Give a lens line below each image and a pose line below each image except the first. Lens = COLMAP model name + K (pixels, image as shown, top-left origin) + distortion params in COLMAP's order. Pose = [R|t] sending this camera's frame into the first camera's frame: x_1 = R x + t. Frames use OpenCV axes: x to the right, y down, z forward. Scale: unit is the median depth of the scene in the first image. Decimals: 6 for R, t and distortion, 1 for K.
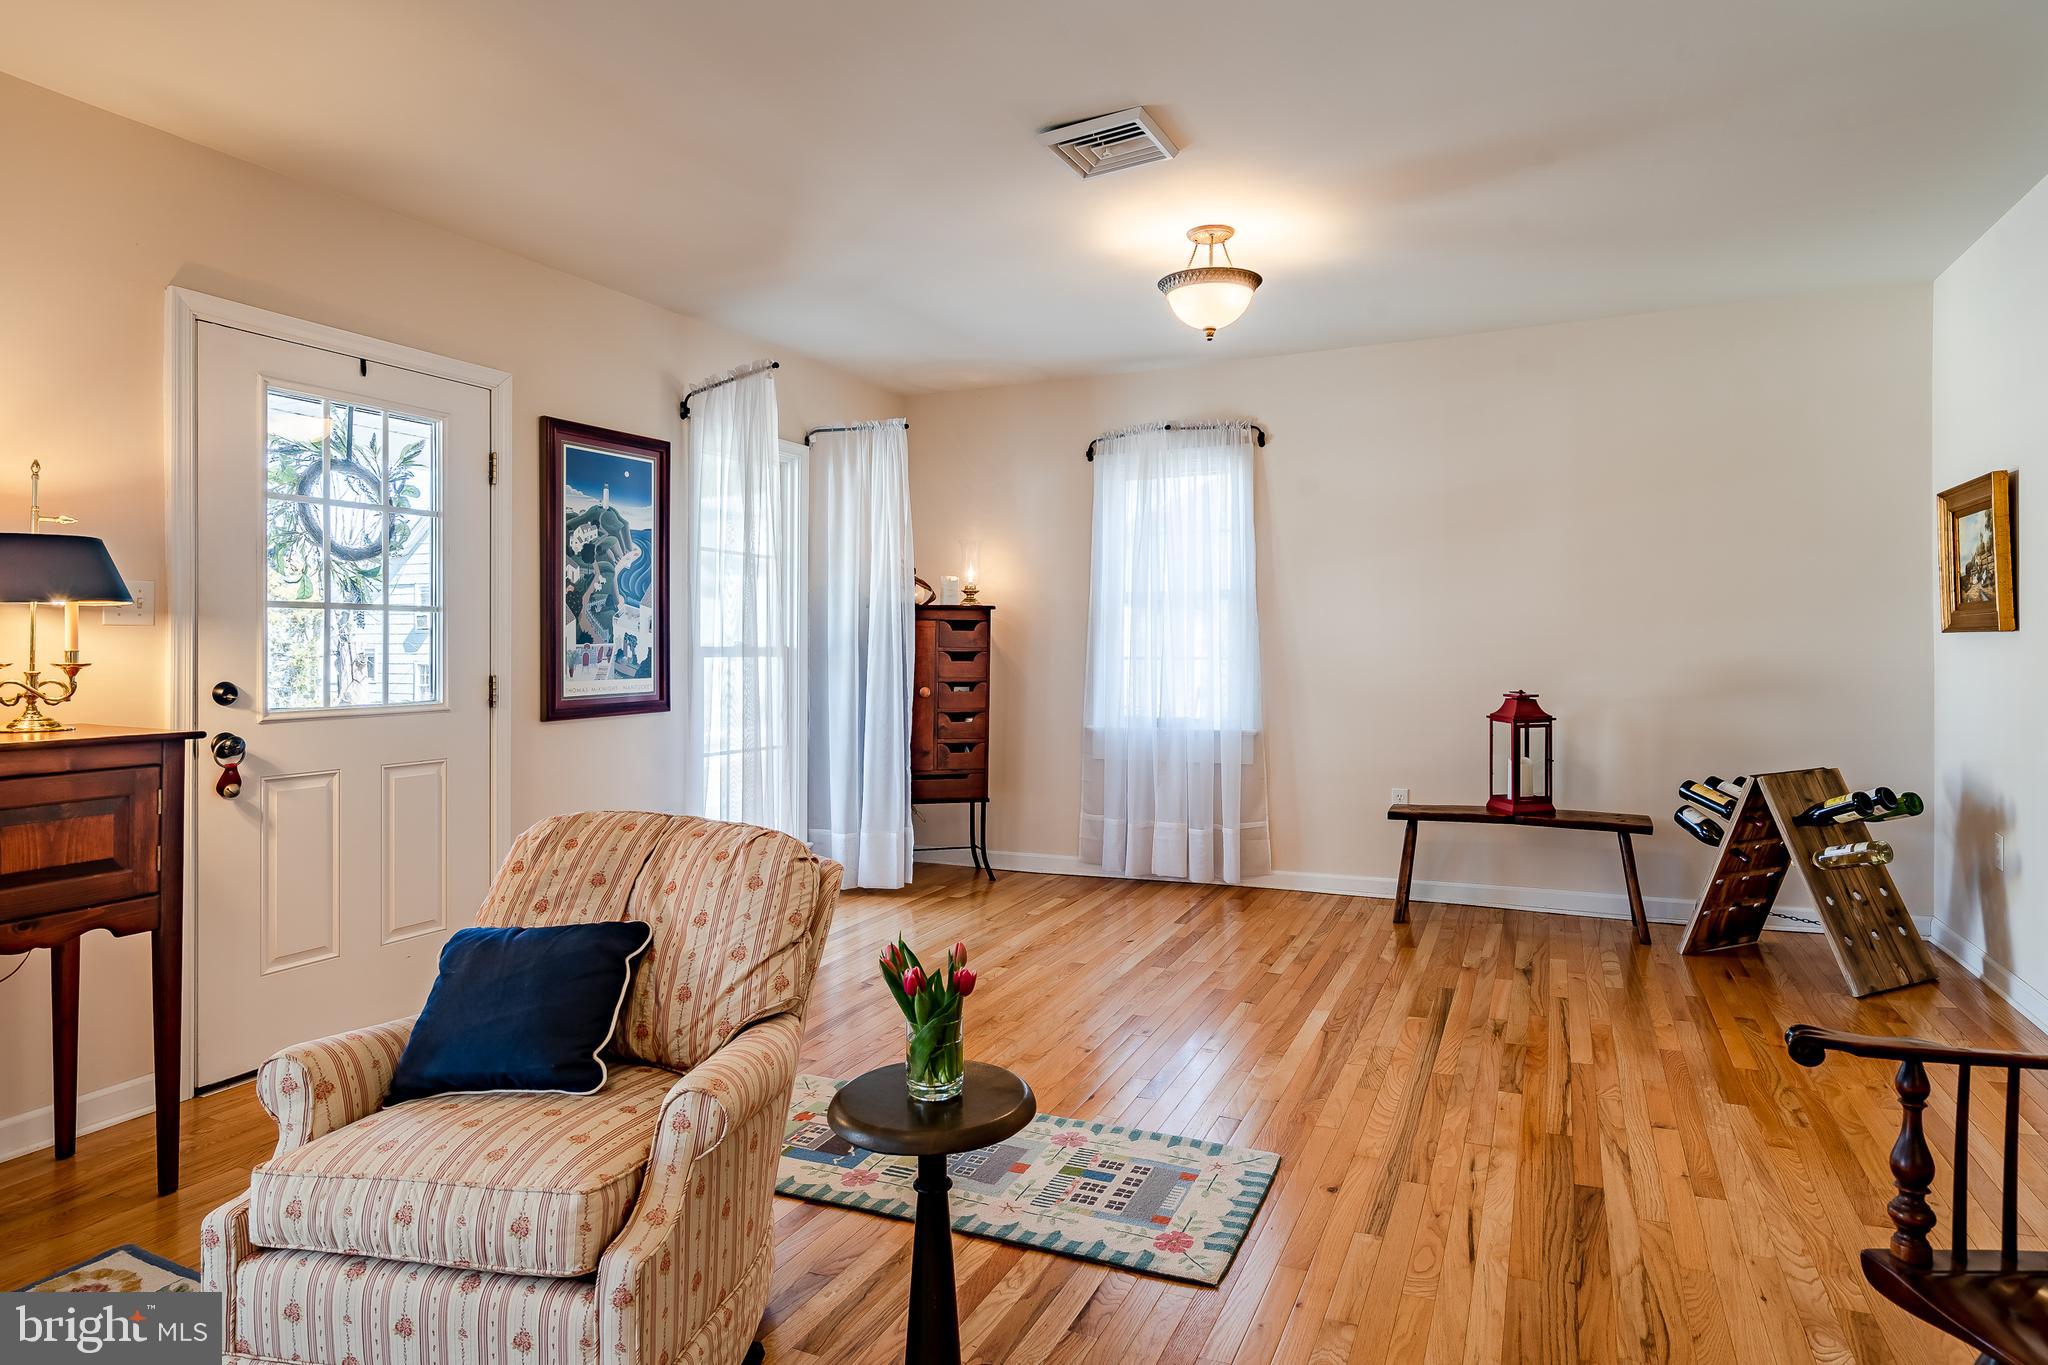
lens RADIAL K [[1149.0, 0, 1028.0], [0, 1149.0, 665.2], [0, 0, 1]] dist [0.003879, 0.000195]
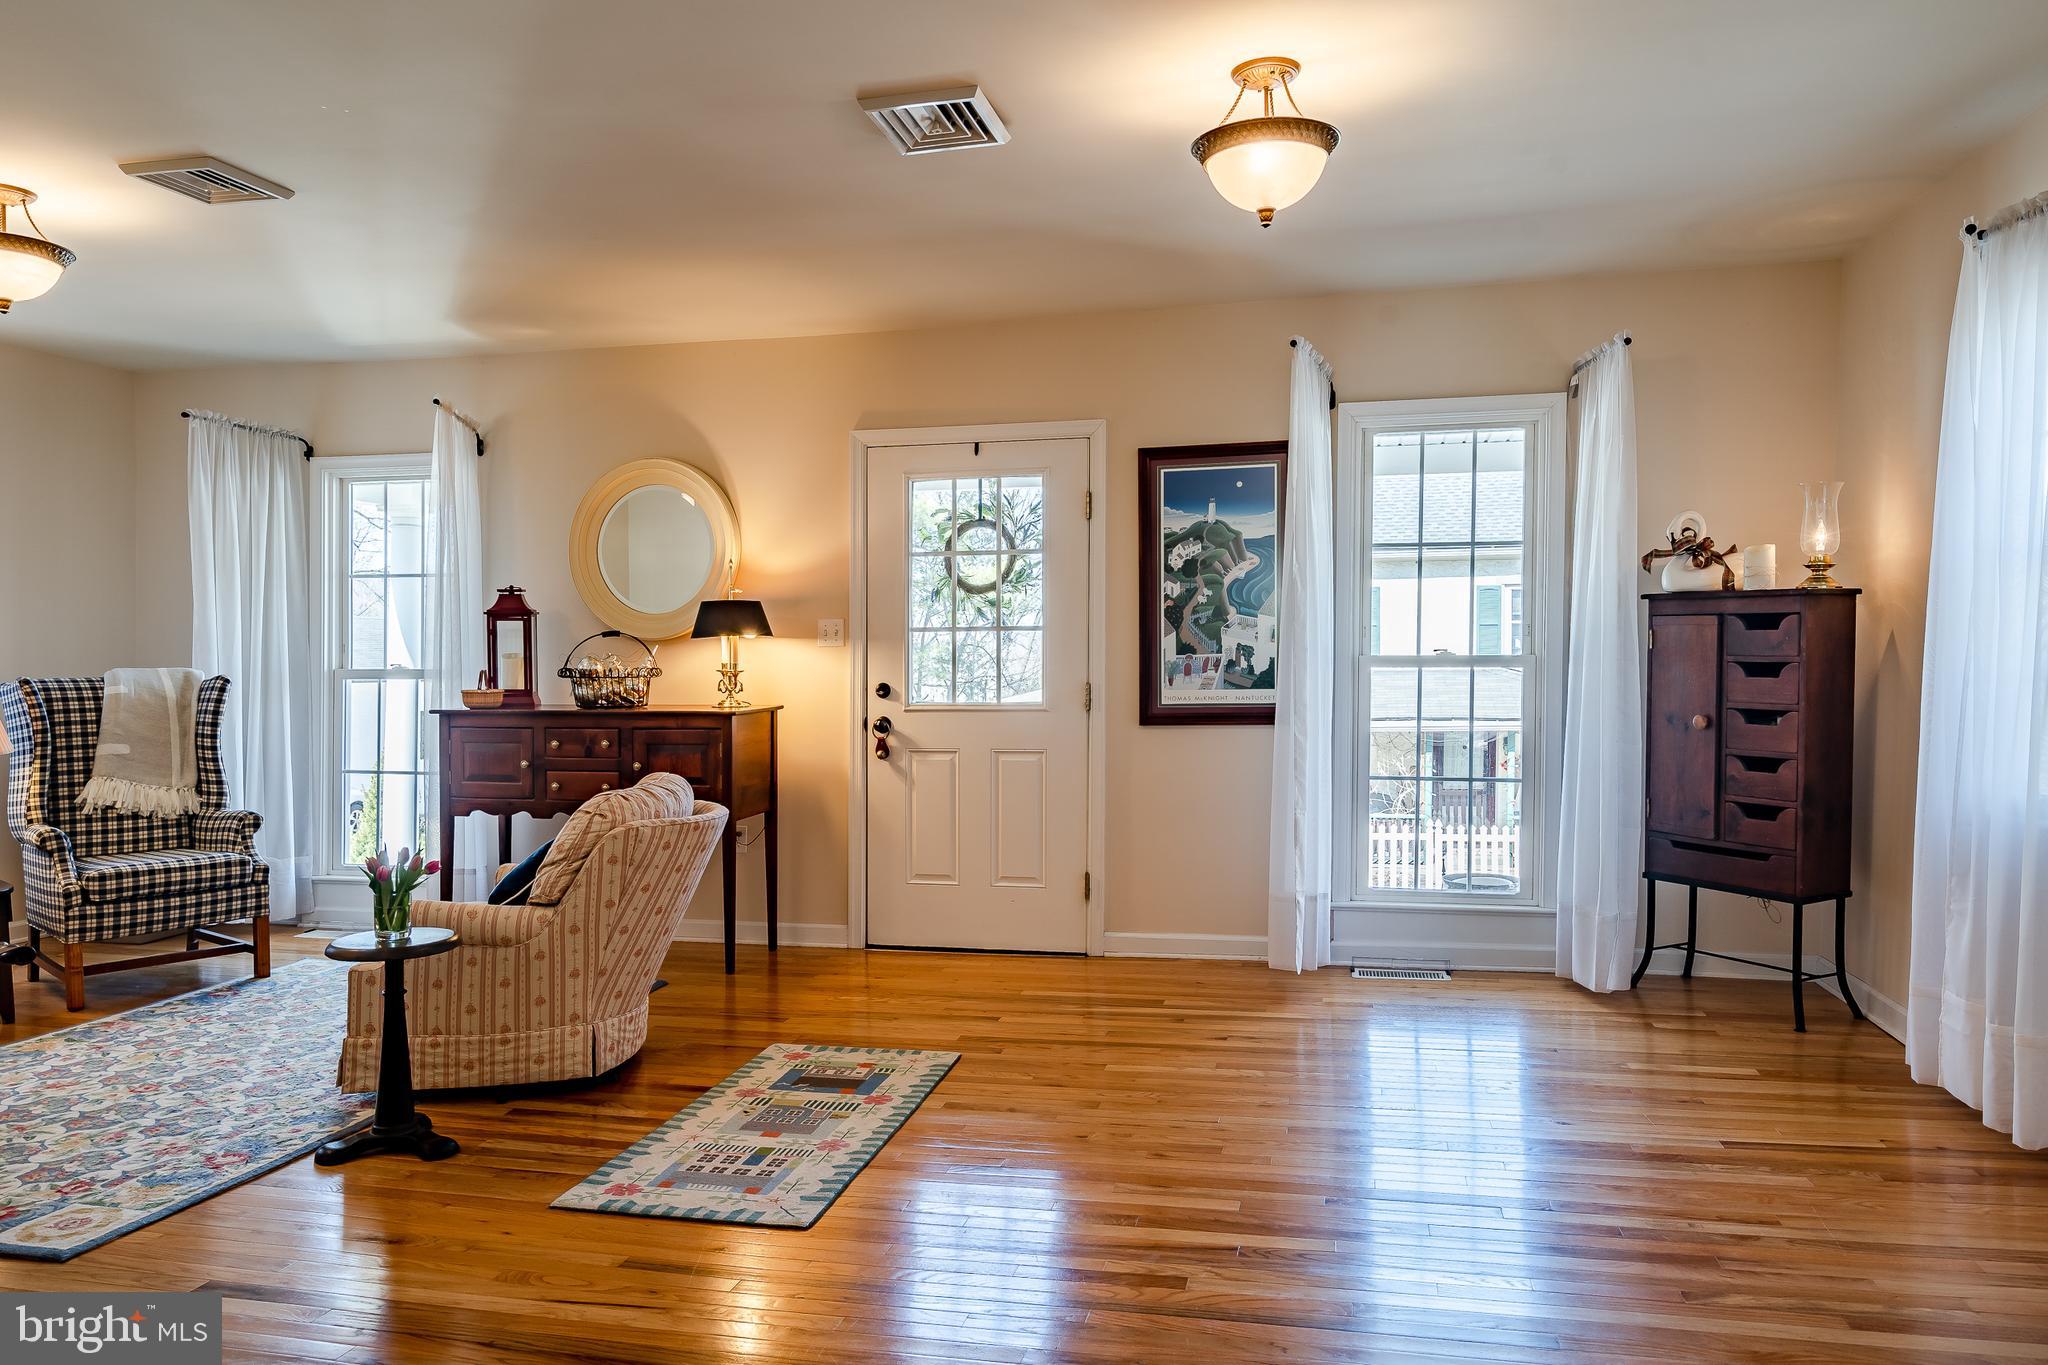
lens RADIAL K [[1410.3, 0, 1036.3], [0, 1410.3, 682.5], [0, 0, 1]] dist [0.008527, 0.001295]
pose [[0.208357, 0.022675, -0.977790, 0.865175], [-0.006966, 0.999740, 0.021700, -0.020524], [0.978028, 0.002290, 0.208461, 0.607080]]
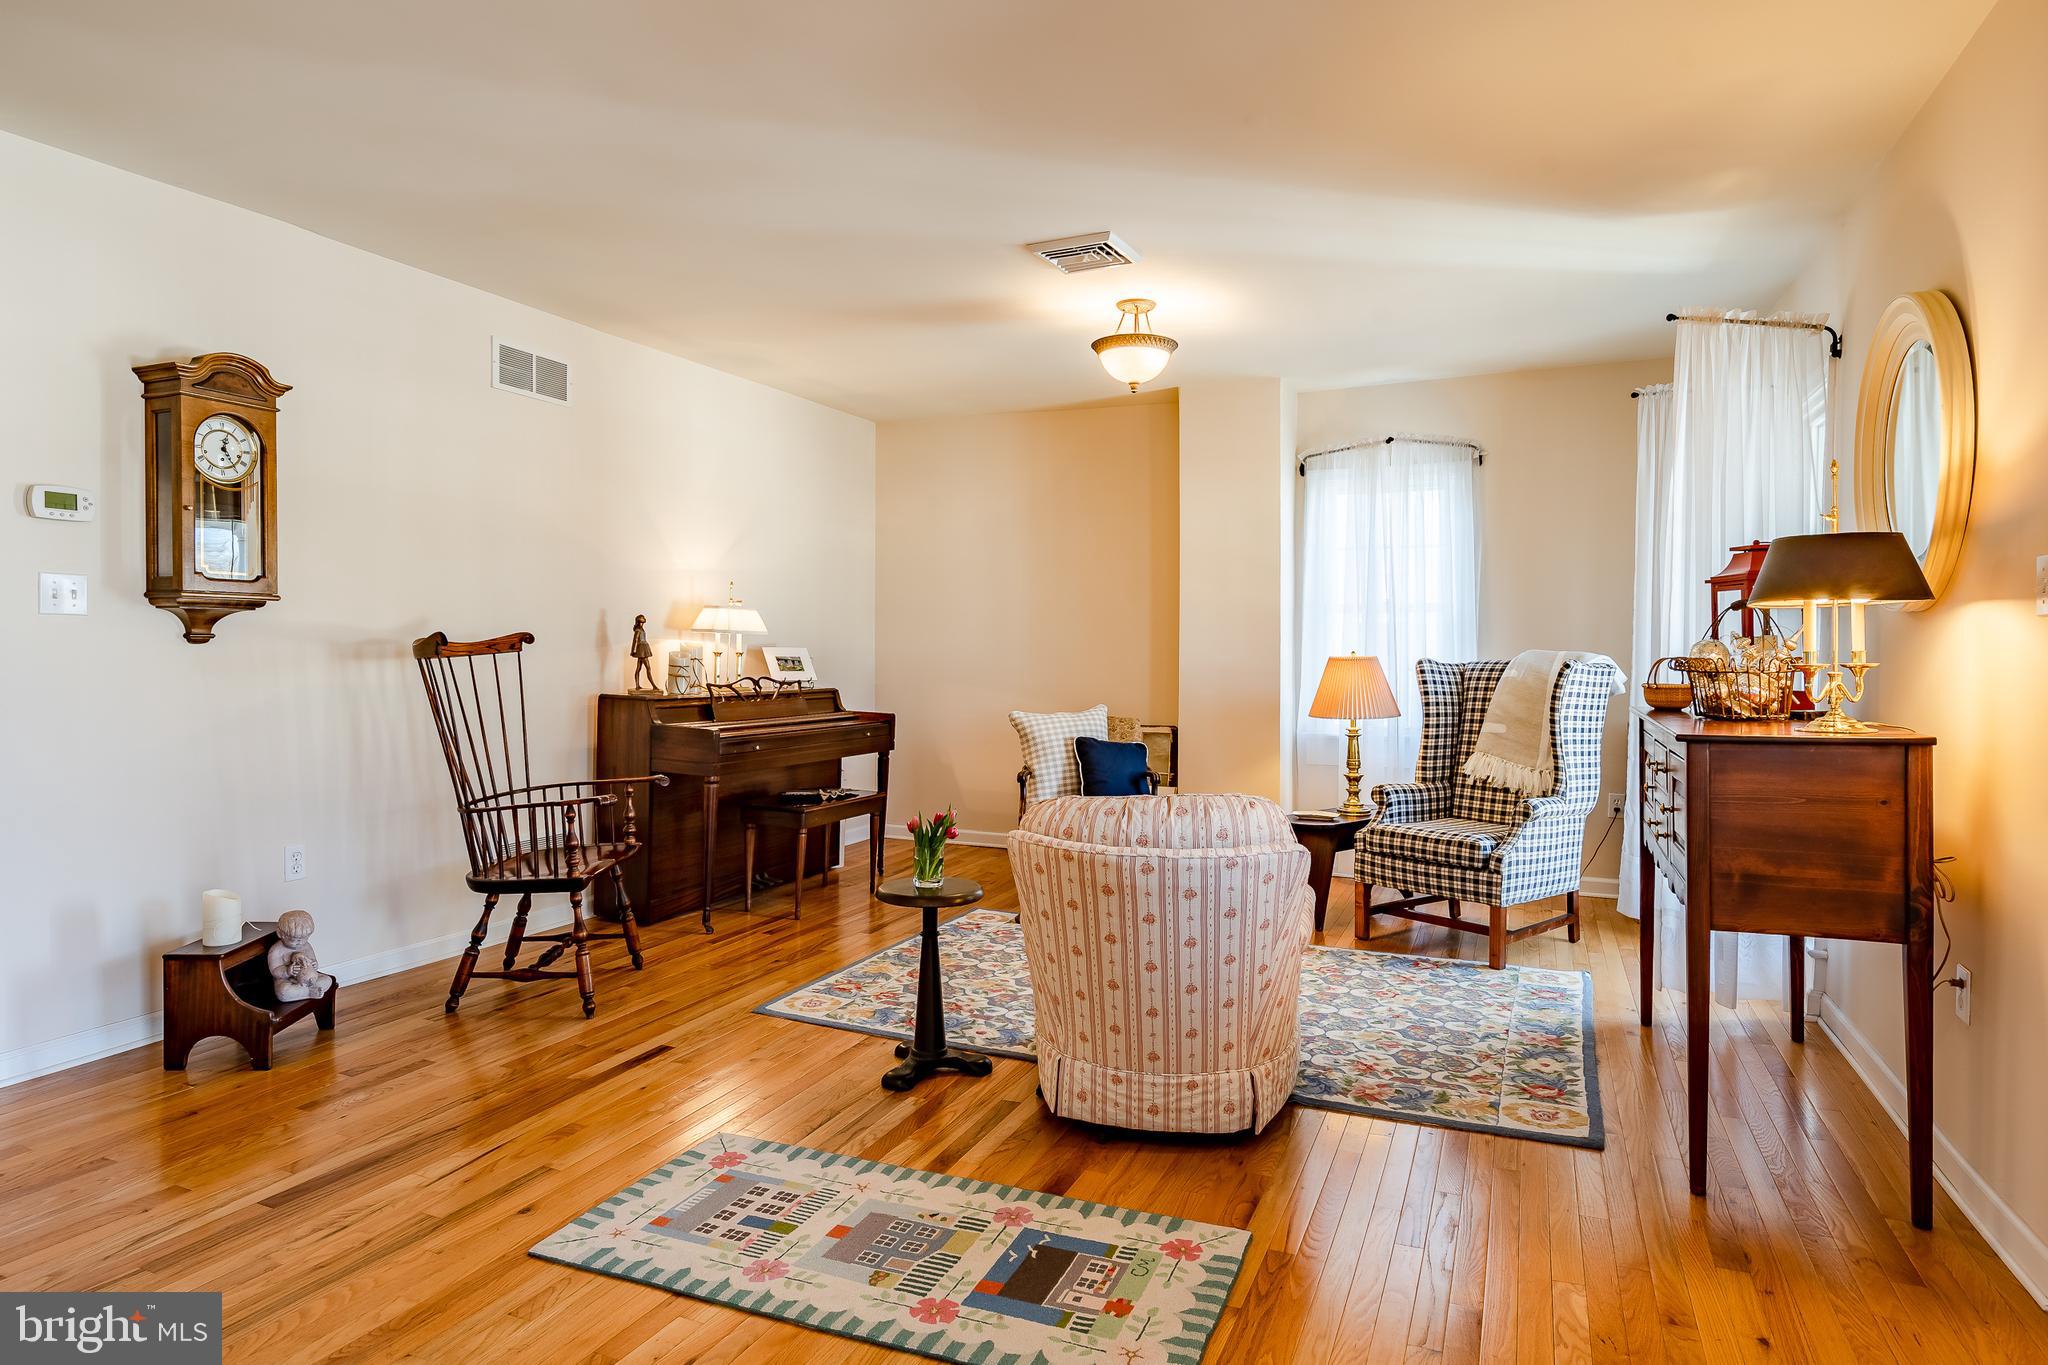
lens RADIAL K [[1149.0, 0, 1038.2], [0, 1149.0, 665.2], [0, 0, 1]] dist [0.003879, 0.000195]
pose [[-0.999685, 0.008222, -0.023722, -0.091436], [0.007710, 0.999737, 0.021594, -0.015264], [0.023894, 0.021404, -0.999485, 1.191490]]
